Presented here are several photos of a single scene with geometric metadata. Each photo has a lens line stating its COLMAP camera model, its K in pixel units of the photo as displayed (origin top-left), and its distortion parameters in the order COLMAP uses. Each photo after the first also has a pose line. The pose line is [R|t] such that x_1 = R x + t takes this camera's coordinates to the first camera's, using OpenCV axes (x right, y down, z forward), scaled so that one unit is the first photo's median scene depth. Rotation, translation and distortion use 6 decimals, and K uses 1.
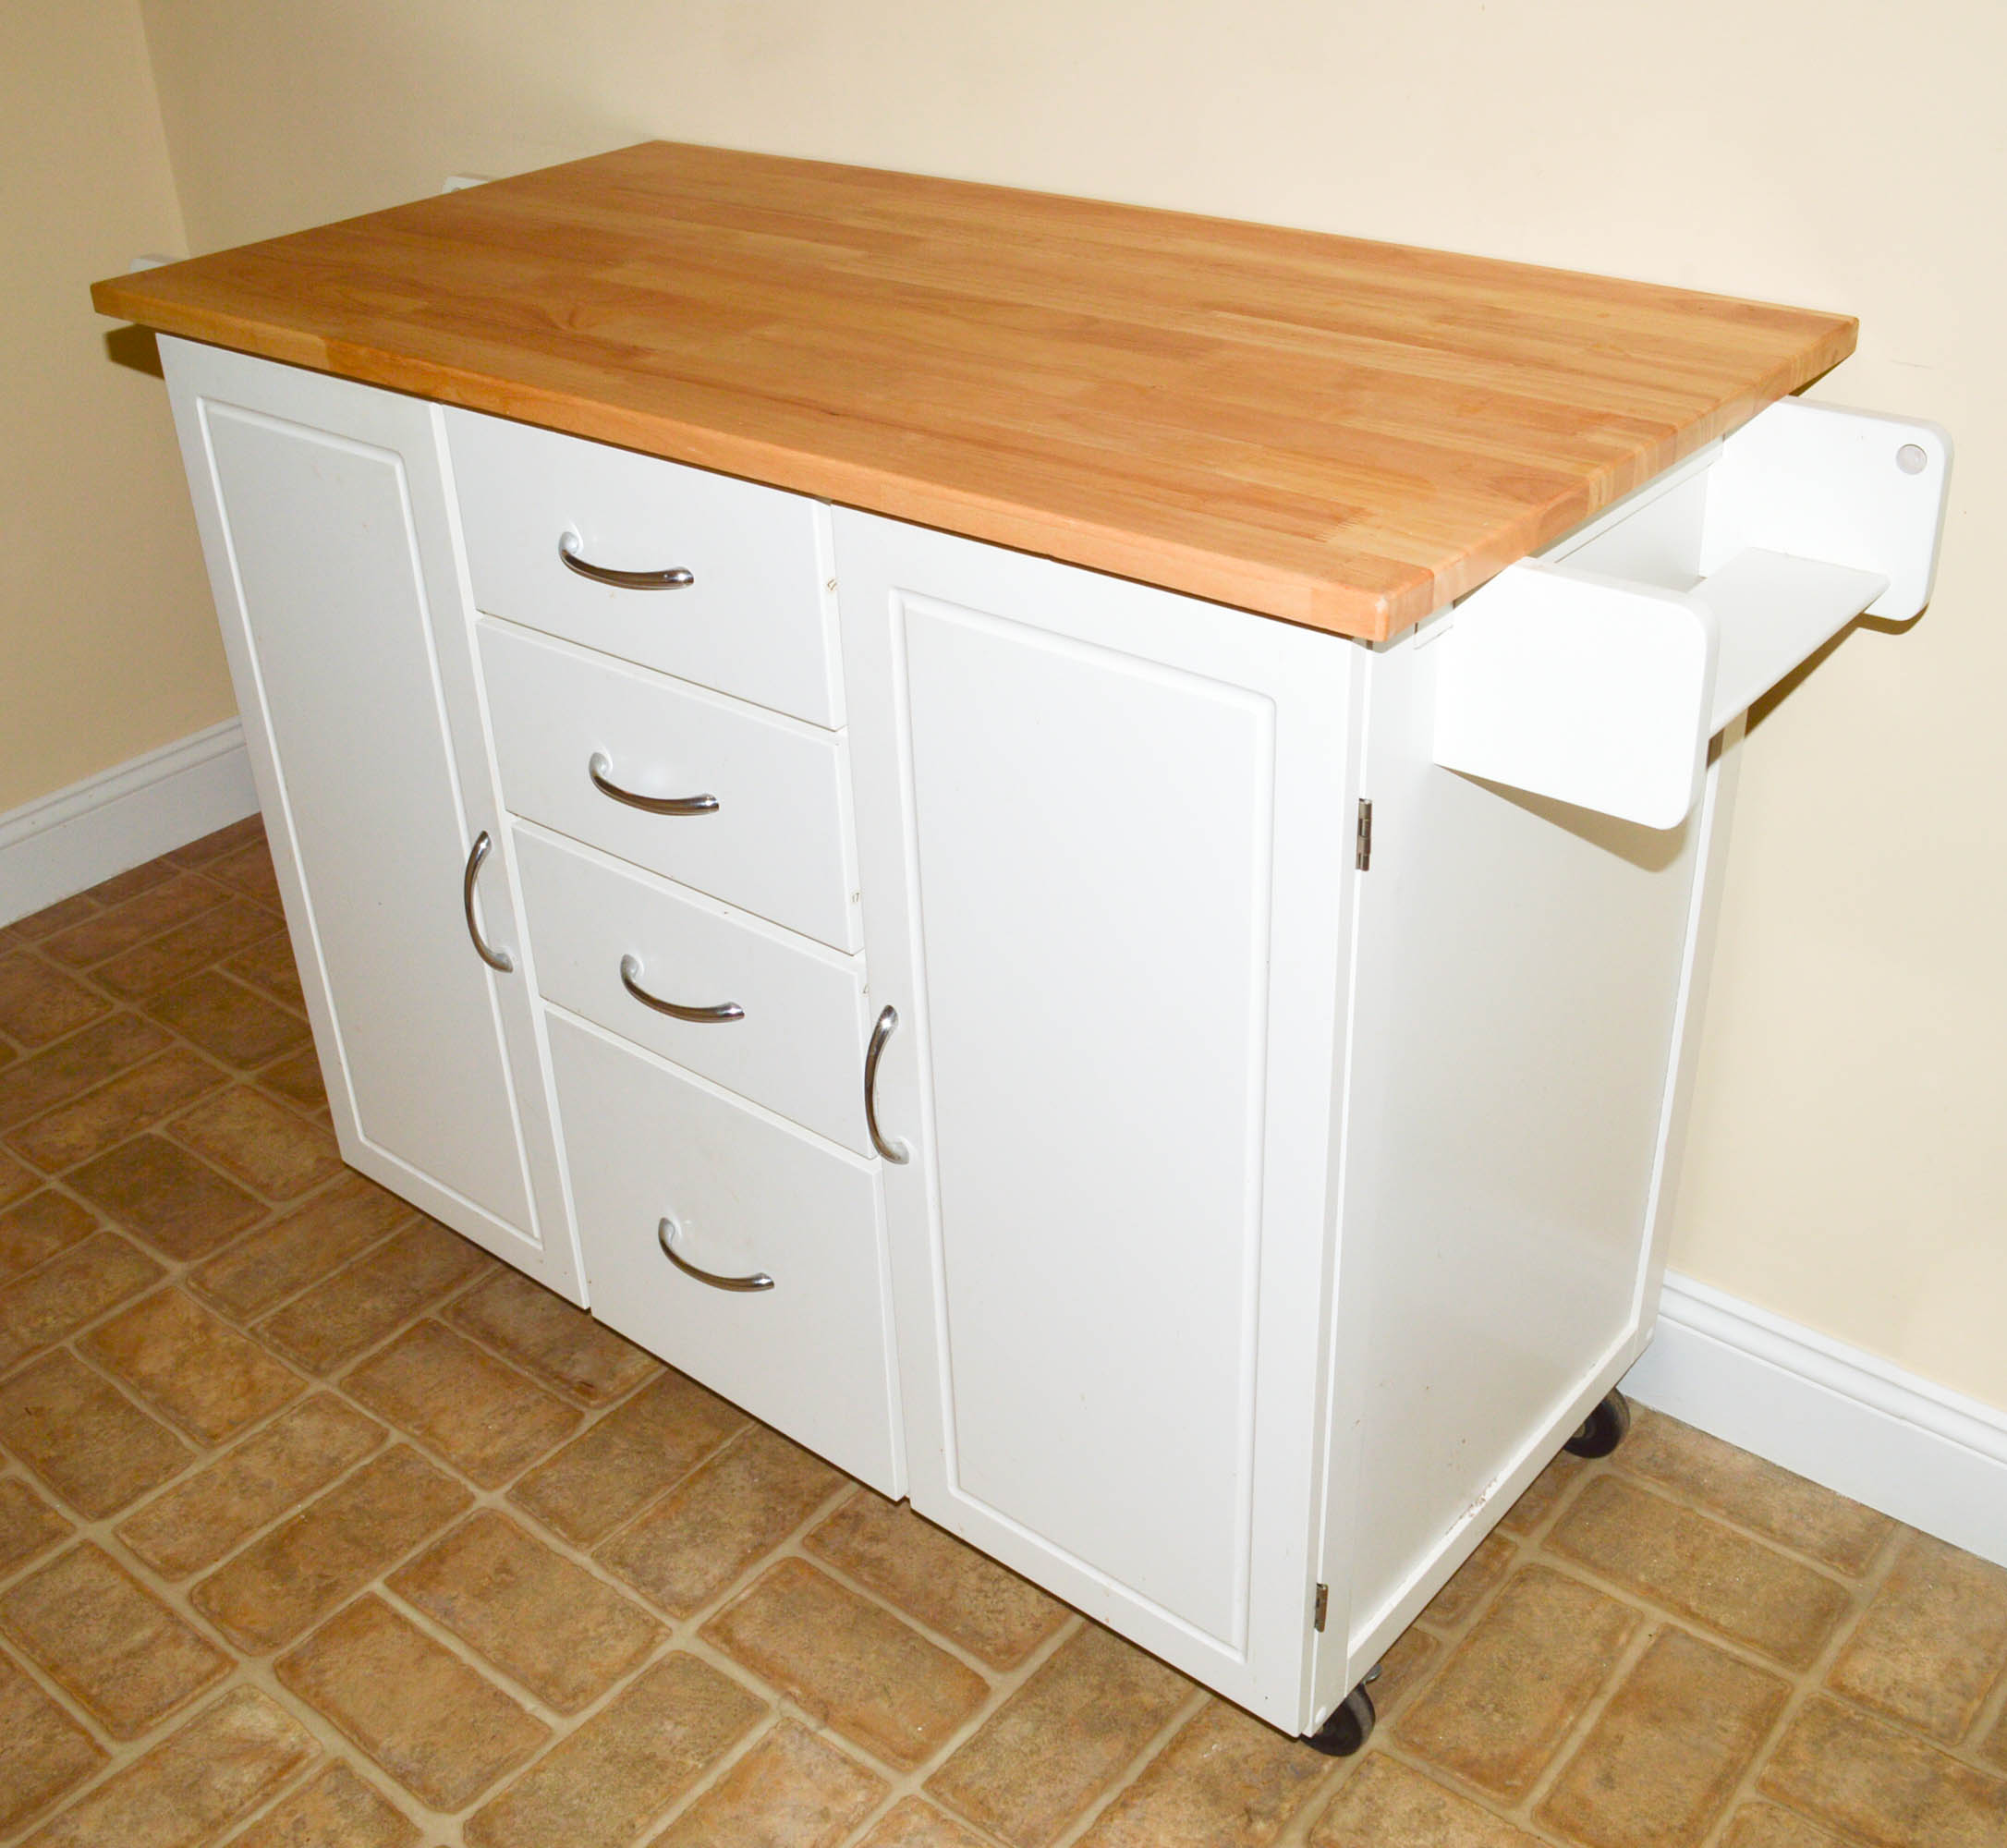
lens RADIAL K [[2221.0, 0, 992.9], [0, 2221.0, 920.1], [0, 0, 1]] dist [-0.077853, -0.013474]
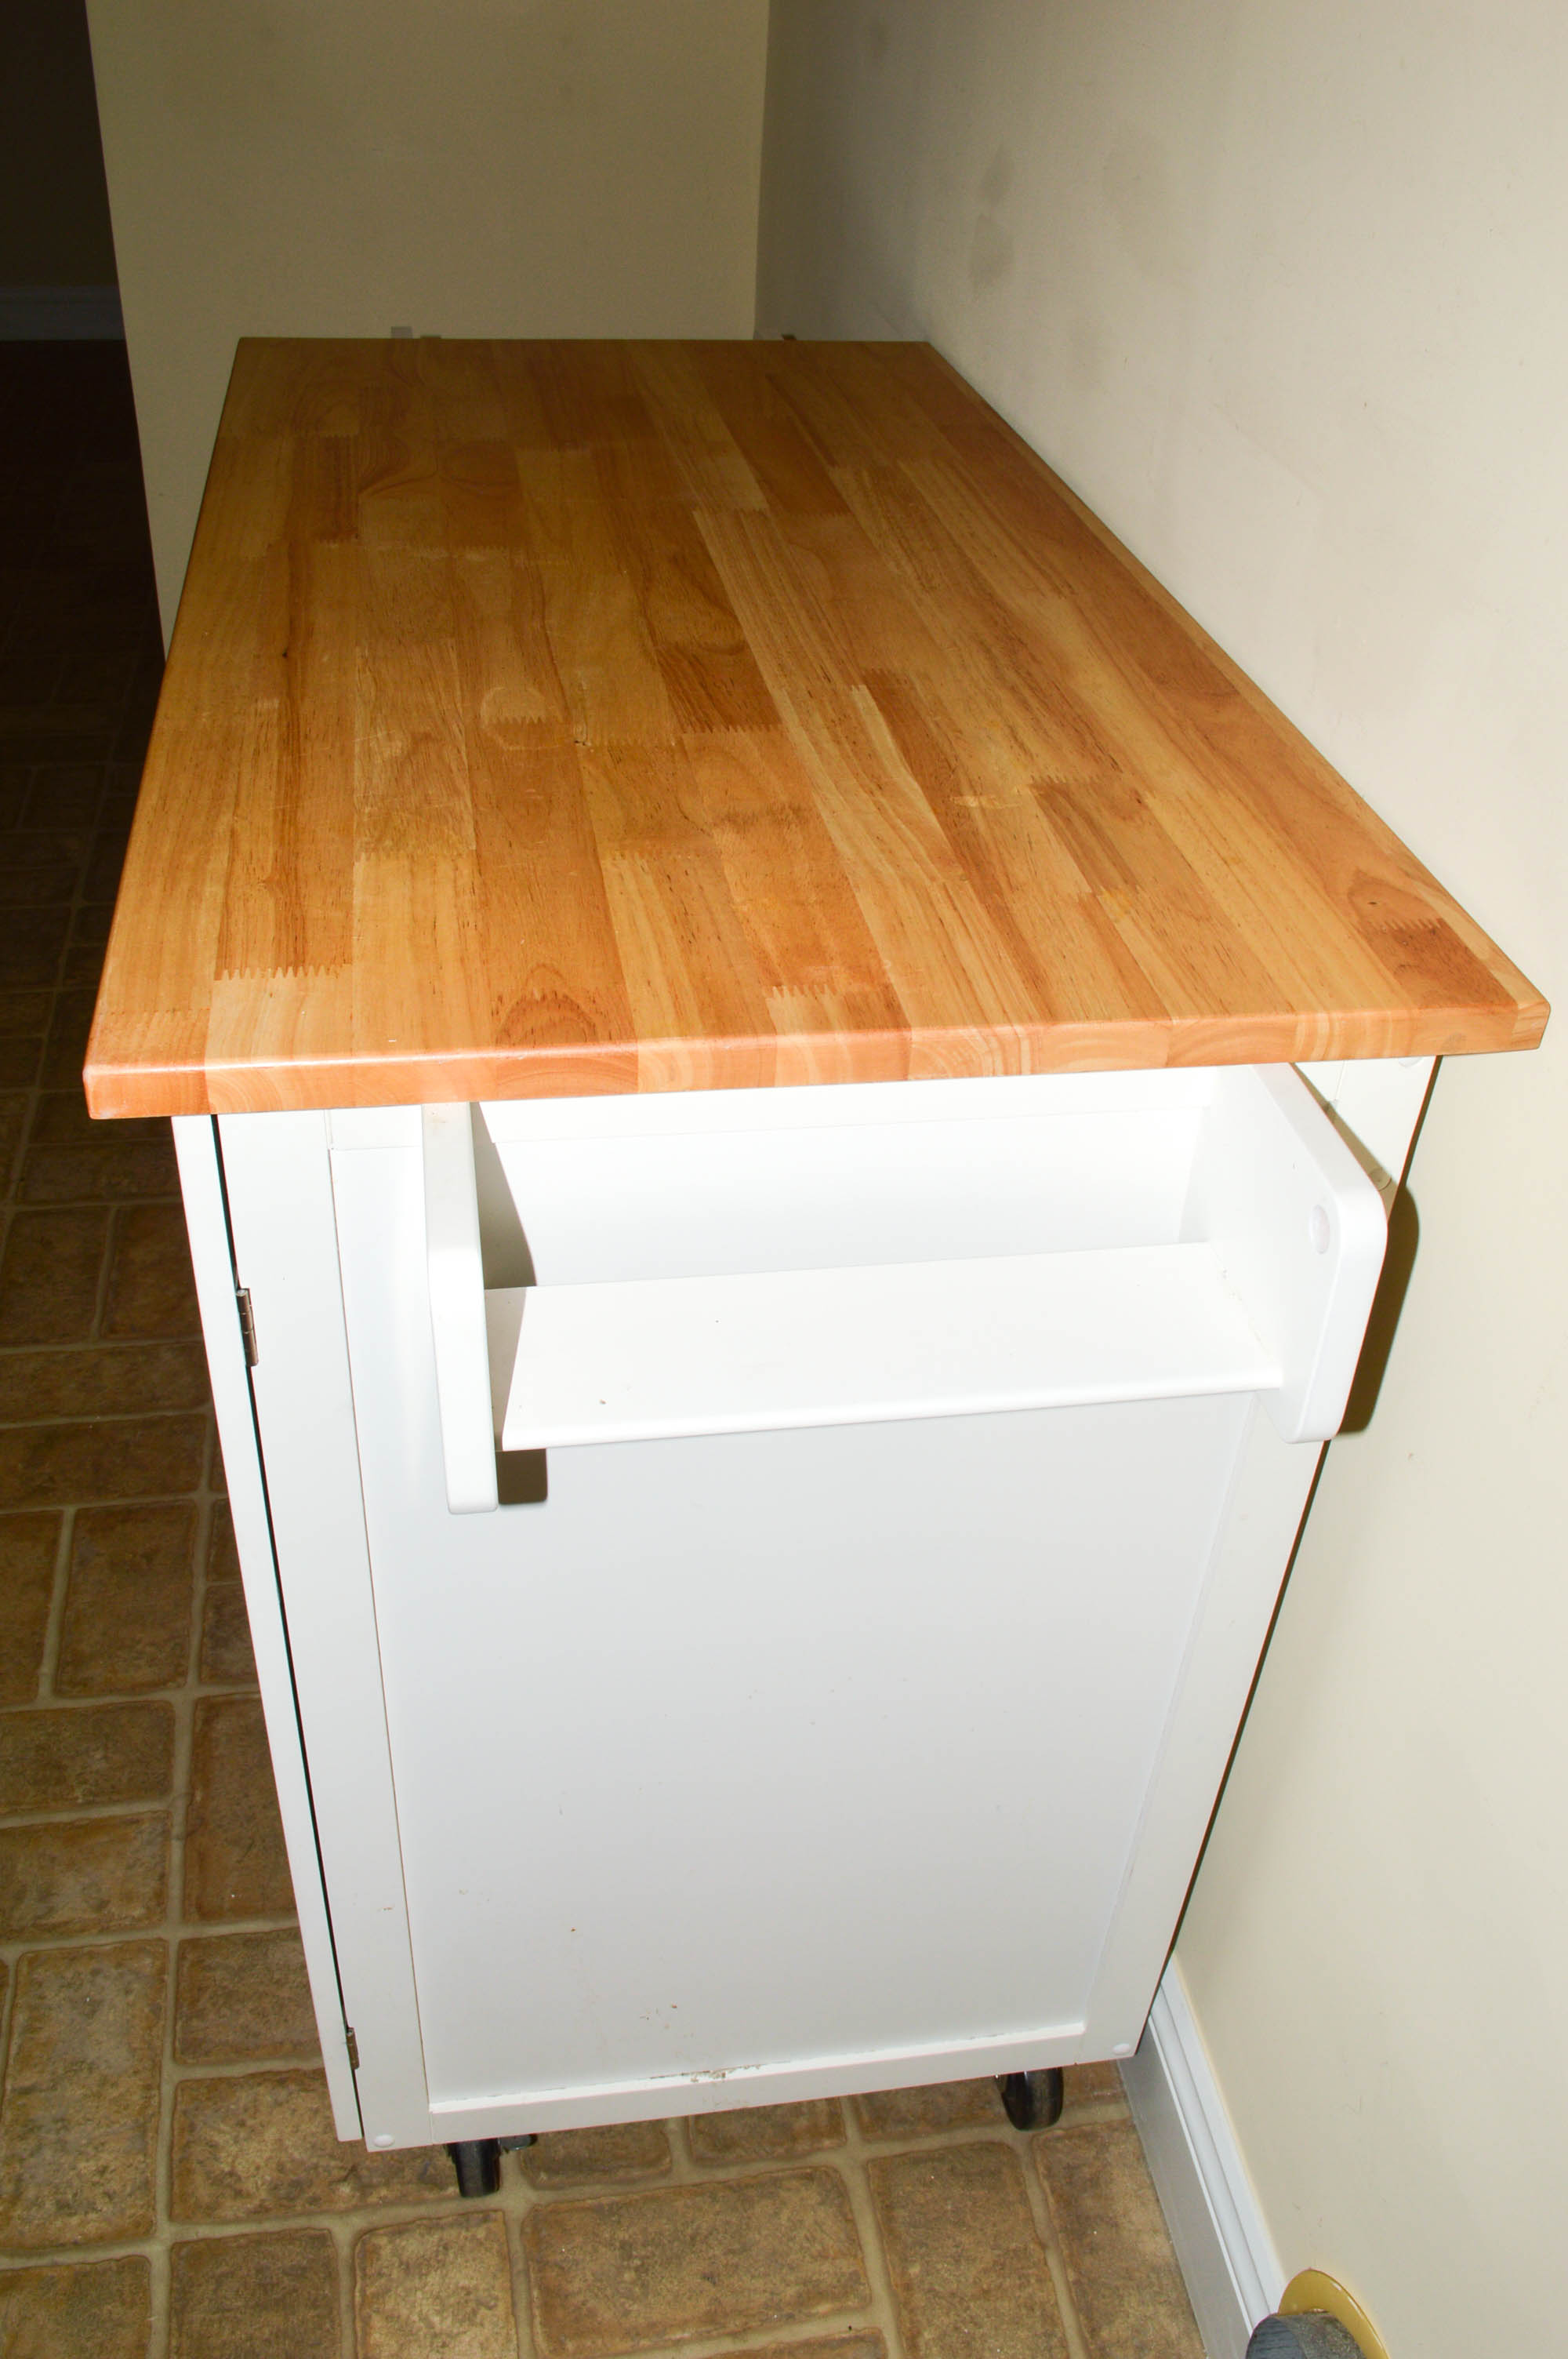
lens RADIAL K [[1987.2, 0, 773.8], [0, 1987.2, 1199.0], [0, 0, 1]] dist [-0.076120, 0.000781]
pose [[0.757707, 0.445491, -0.476884, 0.444512], [-0.396634, 0.894664, 0.205569, -0.213807], [0.518230, 0.033387, 0.854589, 0.322107]]
